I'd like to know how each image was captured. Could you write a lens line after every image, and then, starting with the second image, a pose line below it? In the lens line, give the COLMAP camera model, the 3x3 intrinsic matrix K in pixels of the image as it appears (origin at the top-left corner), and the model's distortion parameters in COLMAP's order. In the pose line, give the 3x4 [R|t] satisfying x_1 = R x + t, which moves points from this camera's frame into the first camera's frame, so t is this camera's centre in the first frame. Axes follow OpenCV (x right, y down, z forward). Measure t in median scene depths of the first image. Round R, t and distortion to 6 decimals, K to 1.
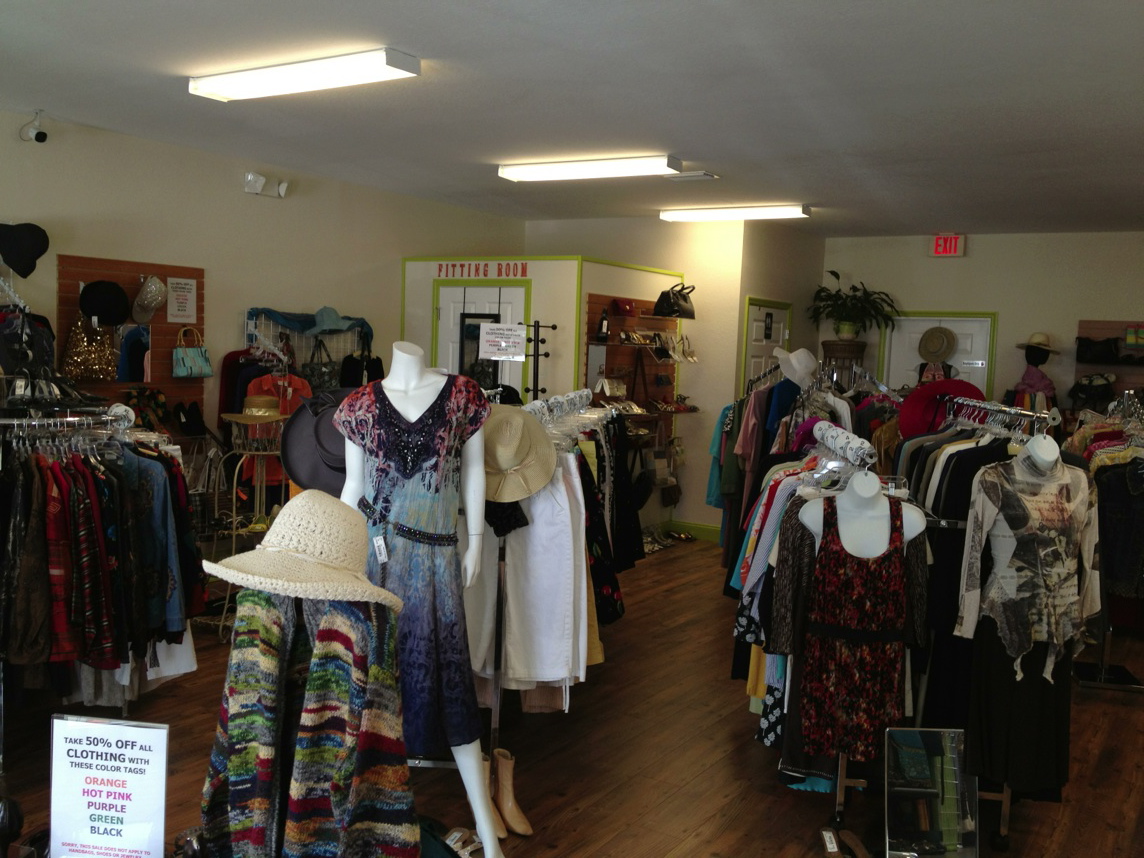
lens RADIAL K [[1060.6, 0, 601.4], [0, 1060.6, 422.5], [0, 0, 1]] dist [0.029852, 0.000000]
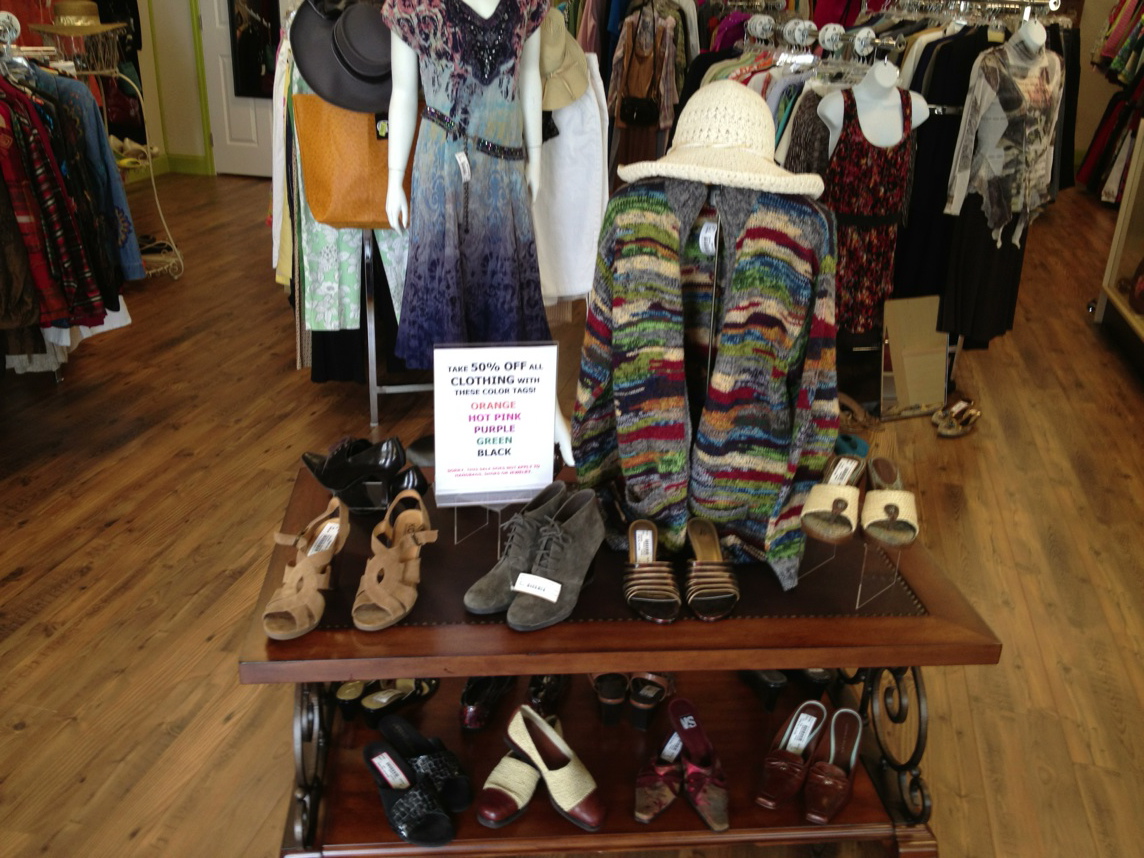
lens RADIAL K [[1060.6, 0, 613.6], [0, 1060.6, 427.2], [0, 0, 1]] dist [0.029852, 0.000000]
pose [[0.938507, -0.140349, 0.315448, -0.403971], [0.022590, 0.936654, 0.349527, 0.010982], [-0.344522, -0.320907, 0.882226, 0.061030]]
